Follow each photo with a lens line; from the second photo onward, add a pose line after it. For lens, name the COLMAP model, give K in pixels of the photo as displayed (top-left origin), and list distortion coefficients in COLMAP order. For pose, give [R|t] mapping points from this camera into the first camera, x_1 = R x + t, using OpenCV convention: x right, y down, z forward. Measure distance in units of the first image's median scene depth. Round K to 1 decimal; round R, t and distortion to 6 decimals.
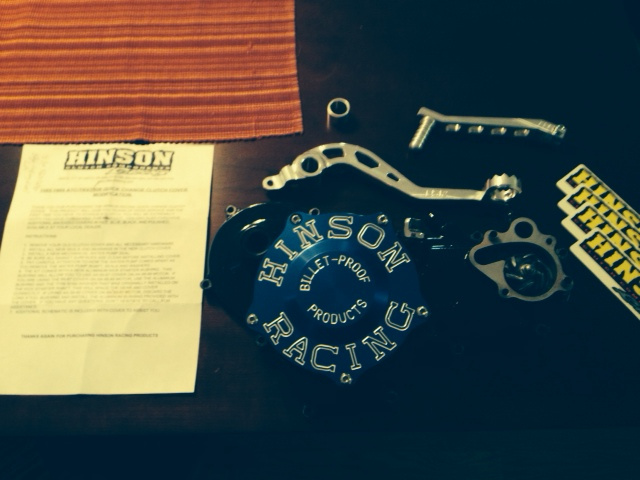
lens RADIAL K [[610.5, 0, 320.0], [0, 610.5, 240.0], [0, 0, 1]] dist [-0.001825, -0.009045]
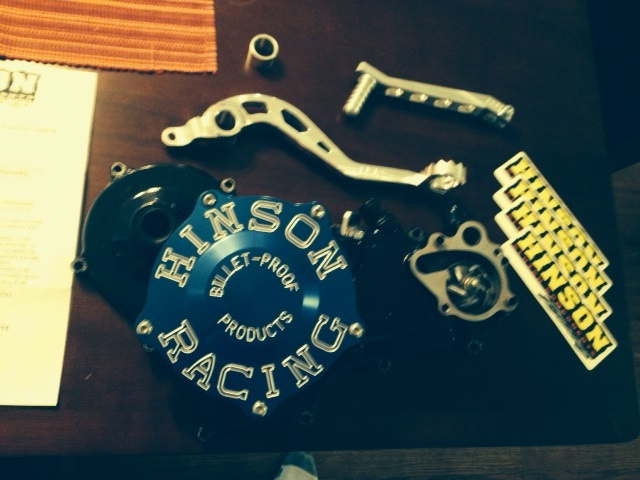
lens RADIAL K [[599.9, 0, 320.0], [0, 599.9, 240.0], [0, 0, 1]] dist [0.072717, -0.195792]
pose [[0.967873, 0.078300, 0.238936, -0.075066], [-0.115530, 0.982514, 0.146009, -0.102414], [-0.223325, -0.168922, 0.959995, 0.201320]]
